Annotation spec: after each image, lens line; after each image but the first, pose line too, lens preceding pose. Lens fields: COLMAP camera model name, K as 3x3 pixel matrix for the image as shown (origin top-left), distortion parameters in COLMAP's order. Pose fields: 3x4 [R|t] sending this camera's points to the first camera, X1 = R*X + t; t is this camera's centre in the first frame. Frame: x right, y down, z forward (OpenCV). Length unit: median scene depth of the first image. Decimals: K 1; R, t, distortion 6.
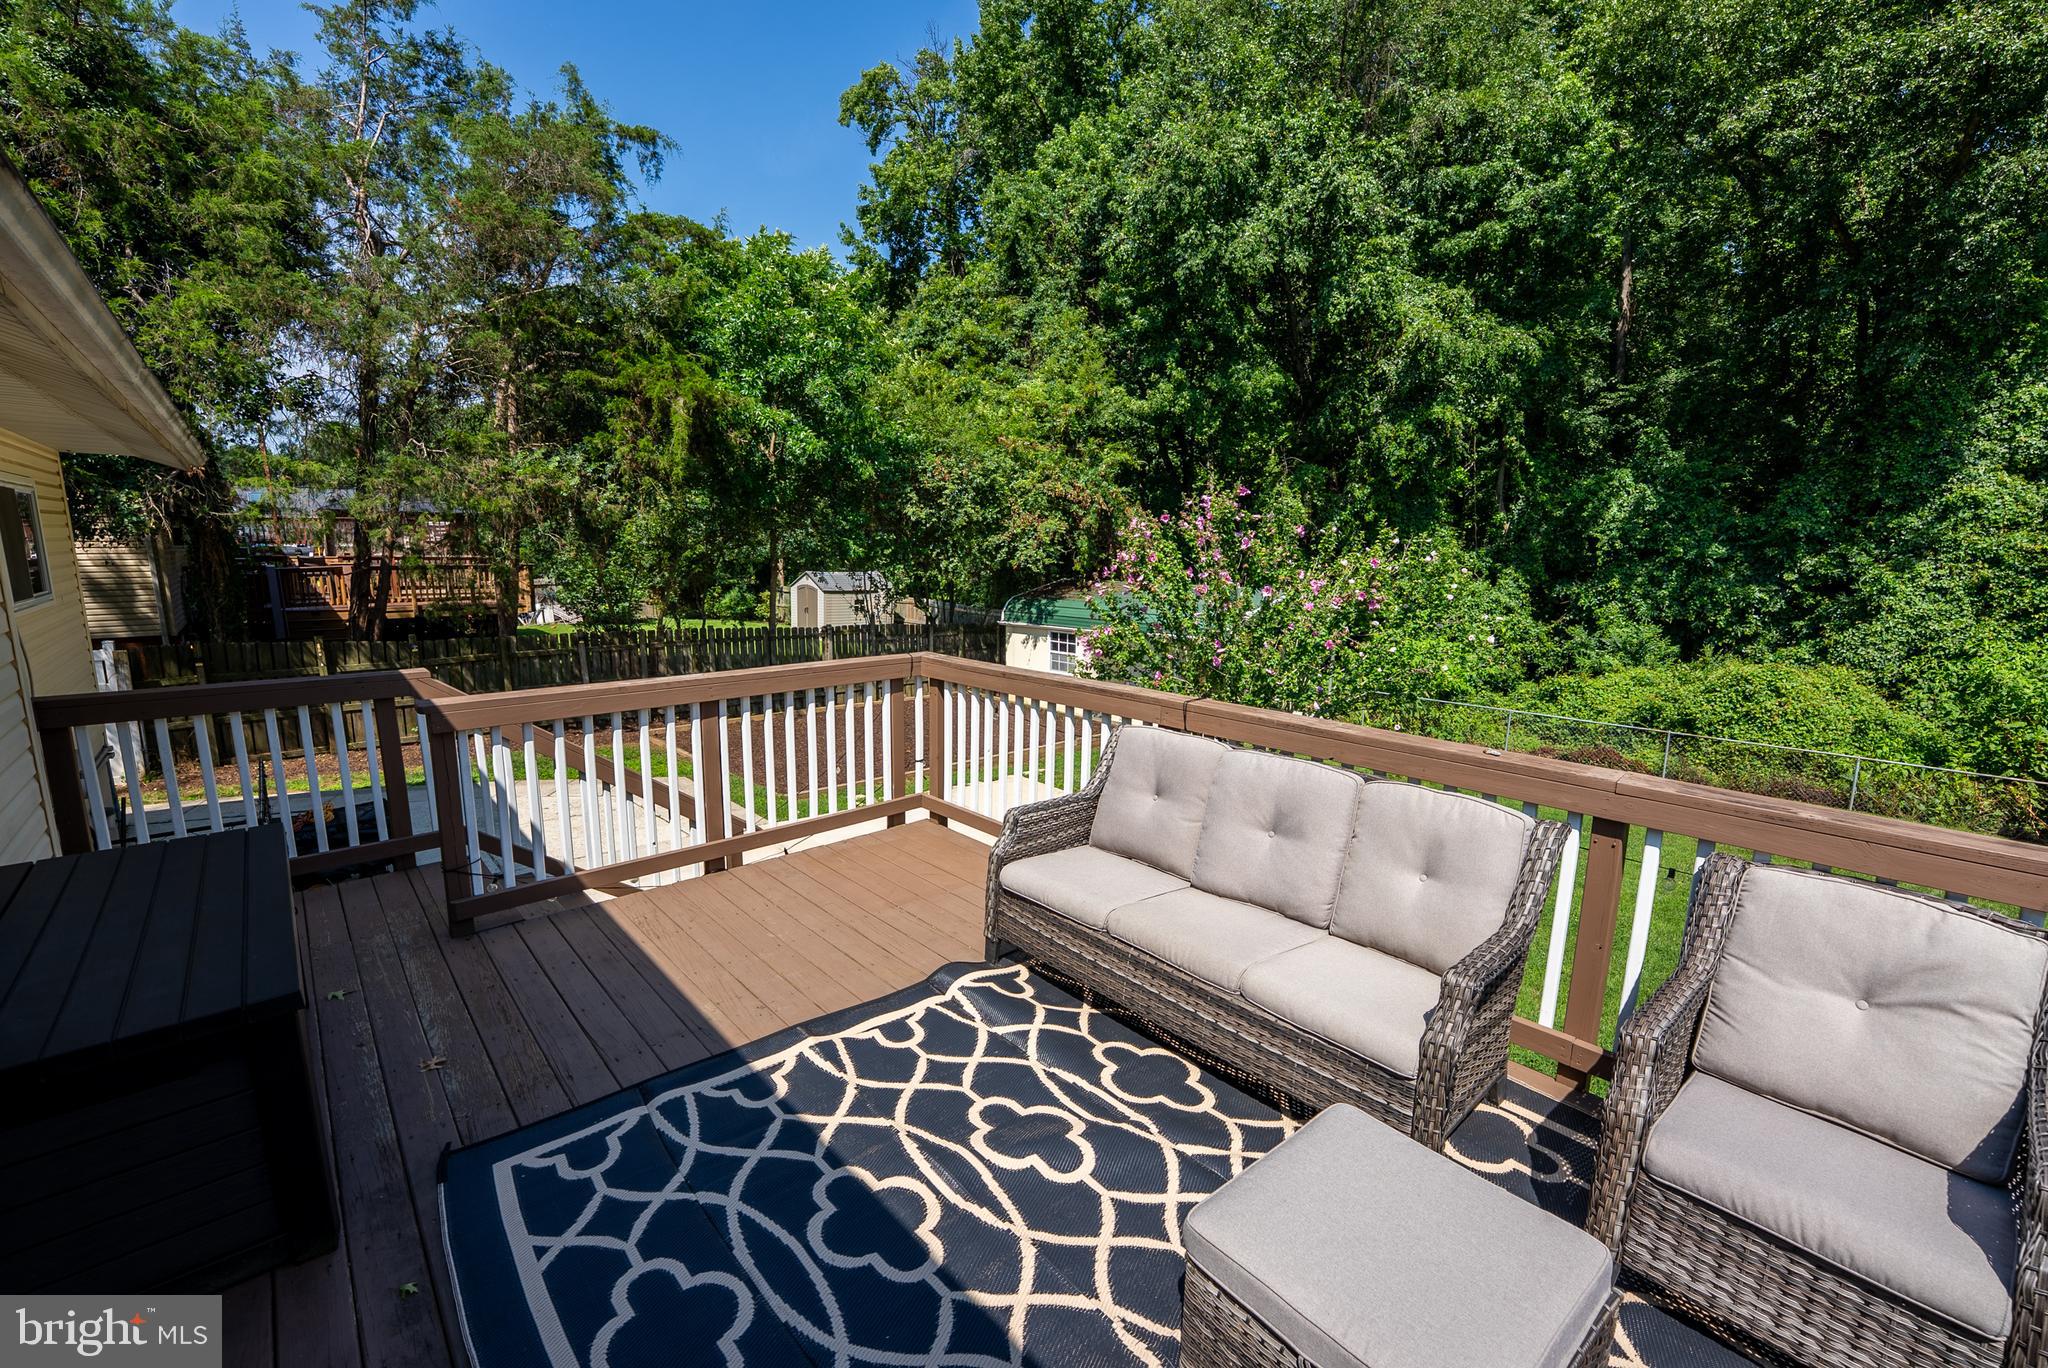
lens RADIAL K [[856.0, 0, 1013.1], [0, 856.0, 700.9], [0, 0, 1]] dist [-0.025491, 0.000514]
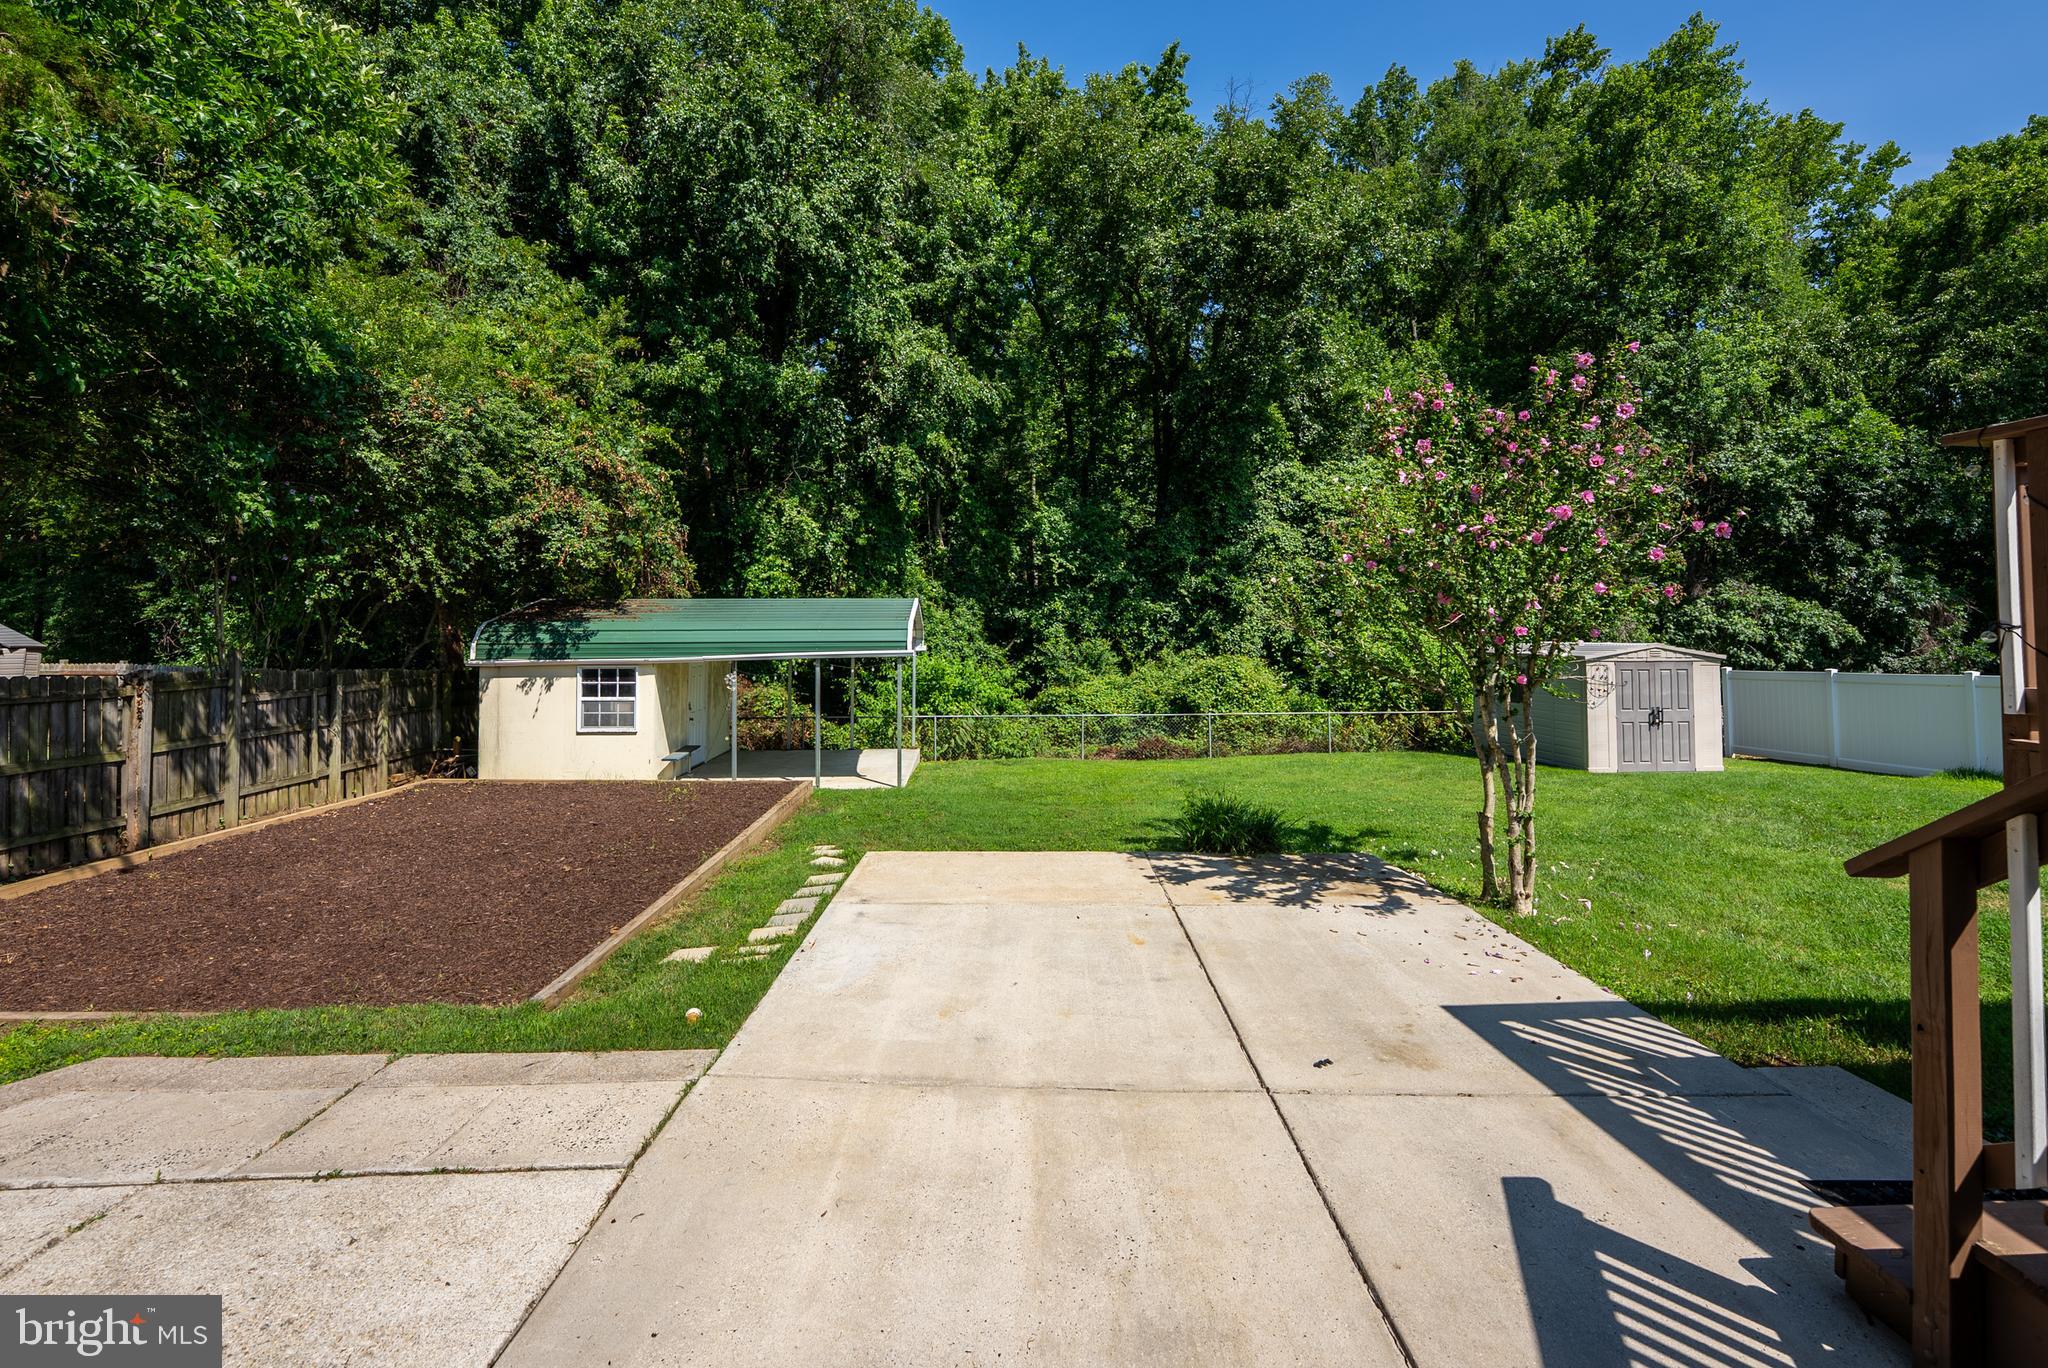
lens RADIAL K [[892.3, 0, 1023.5], [0, 892.3, 585.4], [0, 0, 1]] dist [-0.020117, -0.000008]
pose [[0.650631, 0.019527, 0.759143, -0.257381], [0.146651, 0.977621, -0.150835, 0.009375], [-0.745100, 0.209467, 0.633206, 0.305576]]
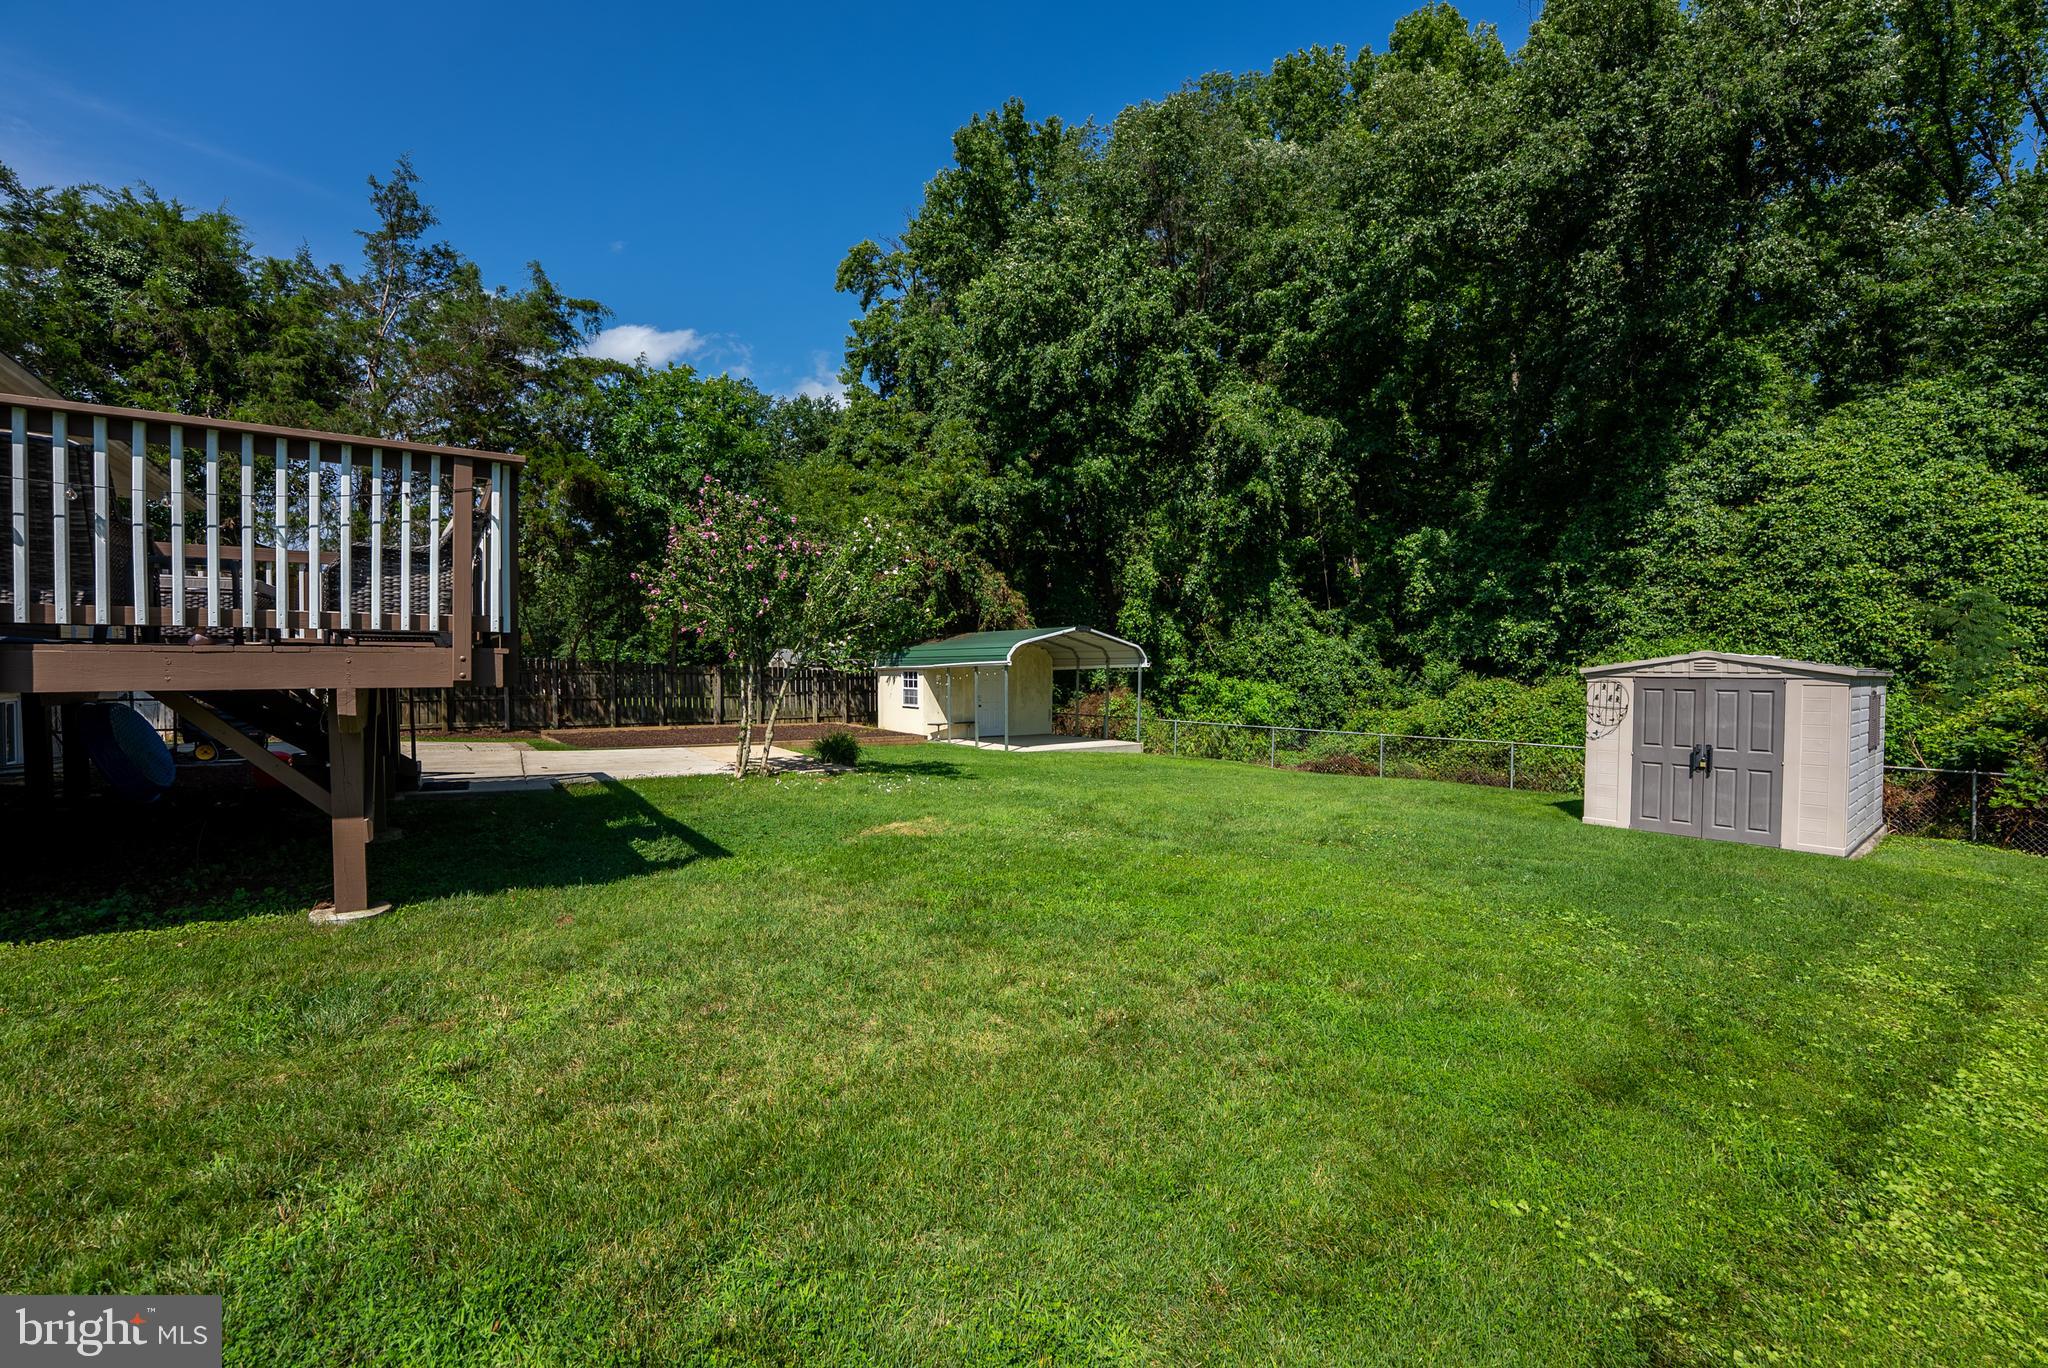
lens RADIAL K [[862.2, 0, 1024.0], [0, 862.2, 684.0], [0, 0, 1]] dist [-0.000174, -0.024594]
pose [[0.993226, -0.006830, -0.115995, 0.353365], [-0.012331, 0.986438, -0.163672, 0.131996], [0.115540, 0.163993, 0.979672, -0.152638]]
